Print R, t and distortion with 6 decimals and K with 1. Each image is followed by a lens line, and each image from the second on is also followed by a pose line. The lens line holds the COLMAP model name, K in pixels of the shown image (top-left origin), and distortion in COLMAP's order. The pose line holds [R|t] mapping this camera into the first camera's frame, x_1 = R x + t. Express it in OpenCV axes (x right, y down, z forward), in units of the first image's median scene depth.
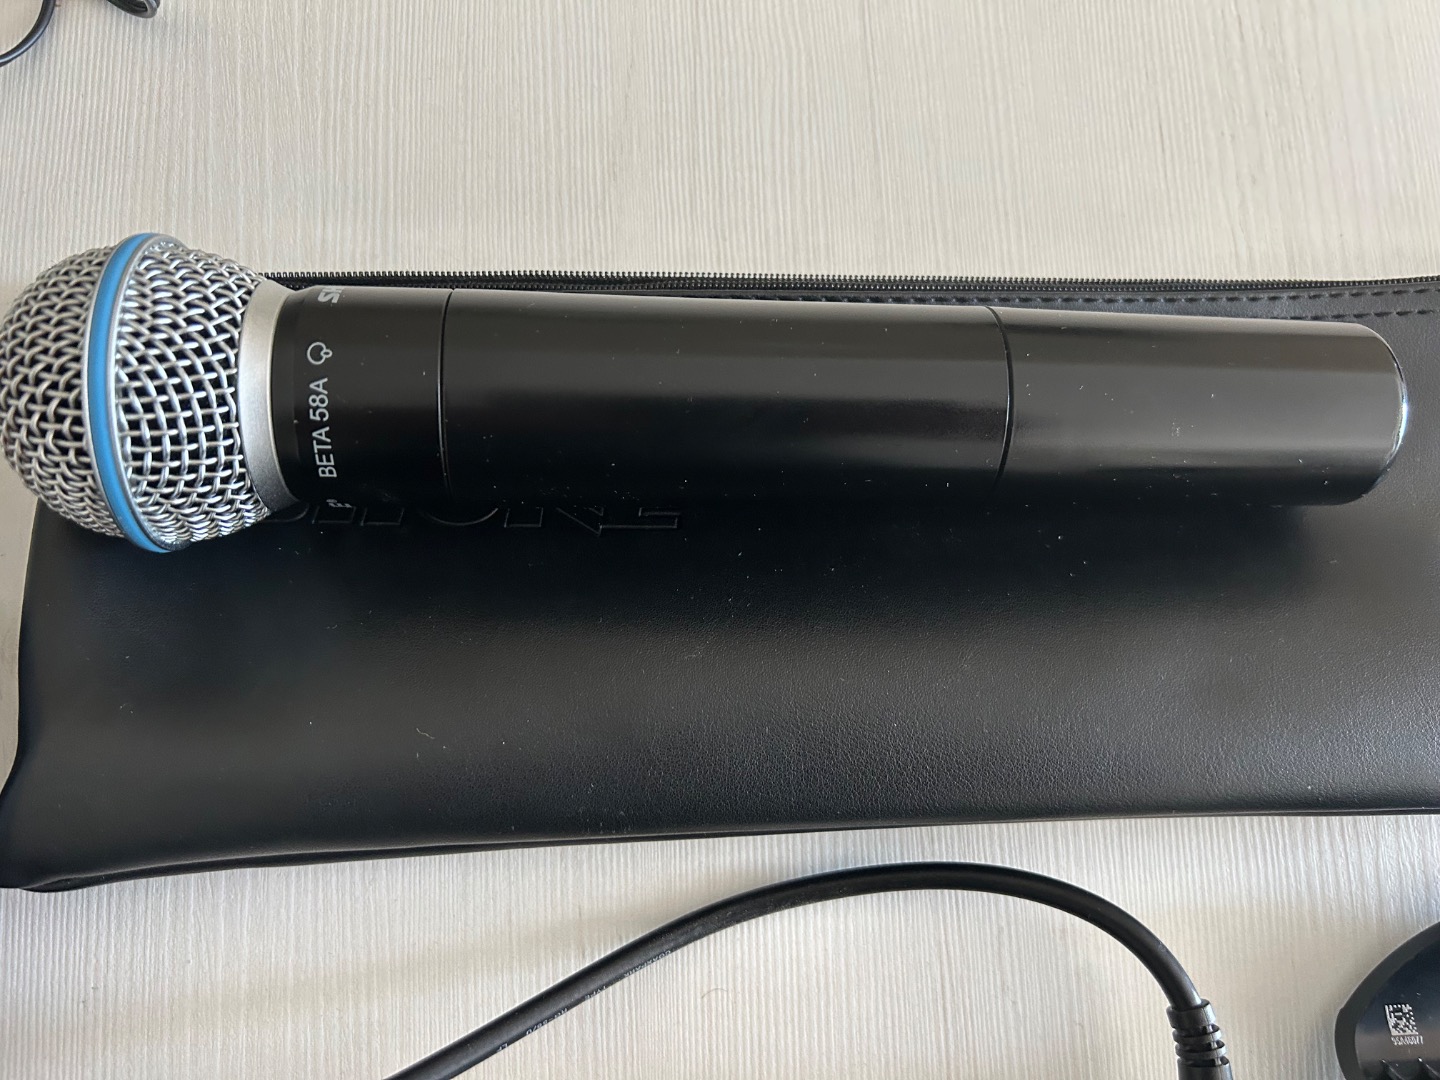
lens RADIAL K [[1150.0, 0, 720.0], [0, 1150.0, 540.0], [0, 0, 1]] dist [0.002219, -0.034113]
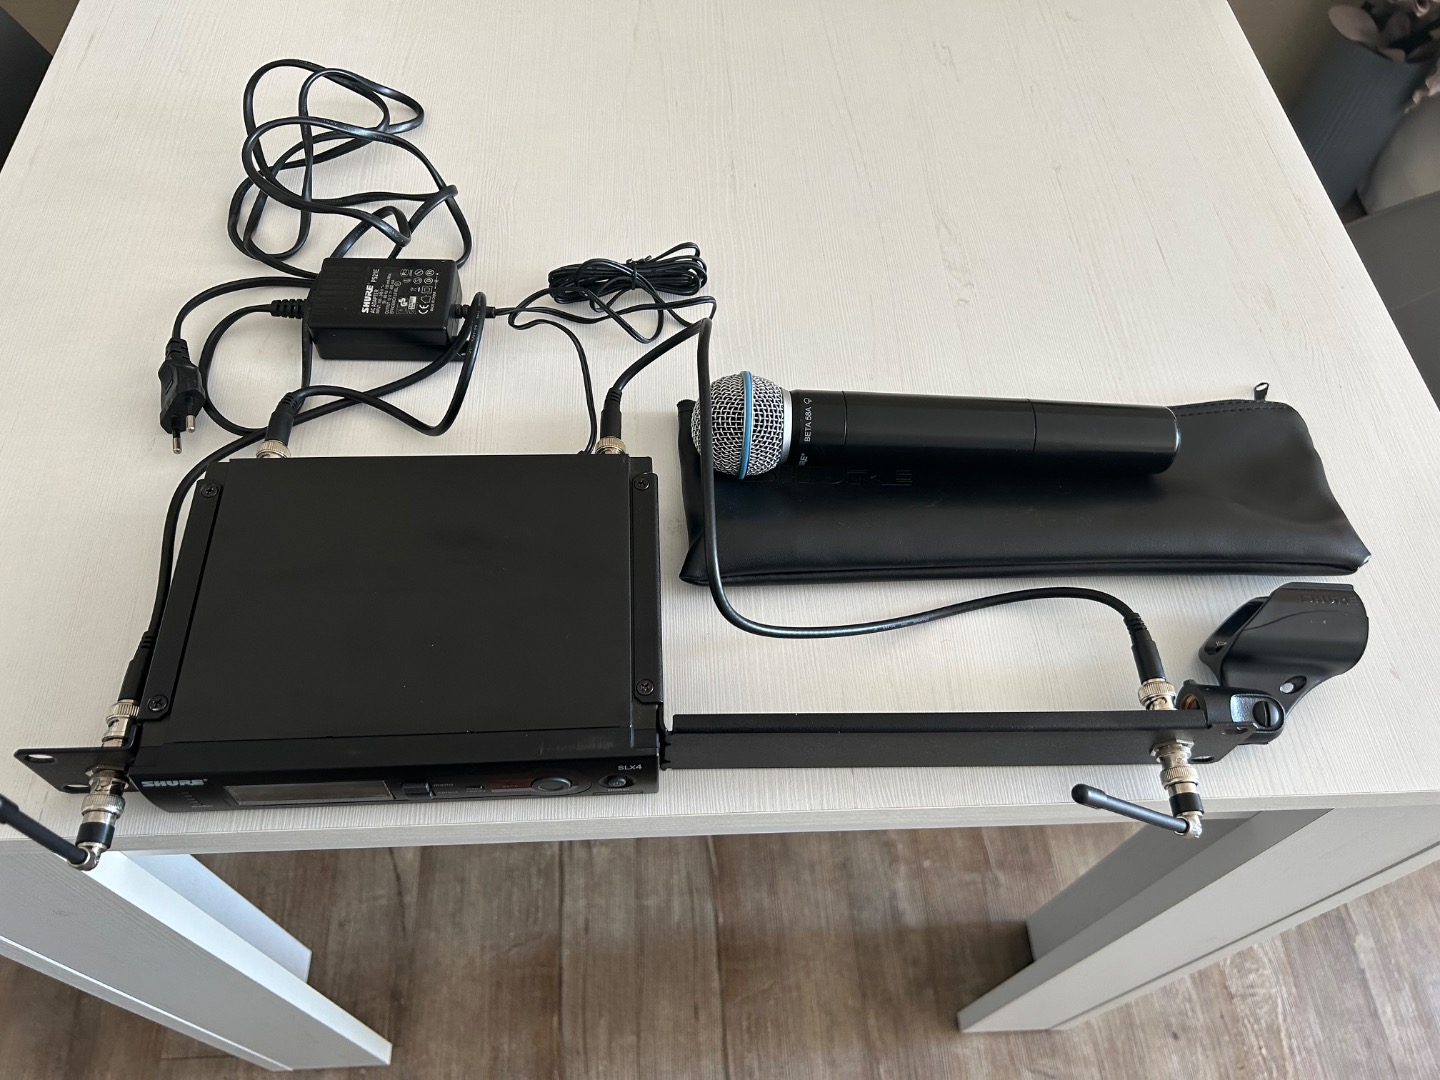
lens RADIAL K [[1150.0, 0, 720.0], [0, 1150.0, 540.0], [0, 0, 1]] dist [0.002219, -0.034113]
pose [[0.999683, -0.024076, -0.007323, -0.546045], [0.019181, 0.917362, -0.397592, 1.341624], [0.016291, 0.397325, 0.917533, -1.610818]]
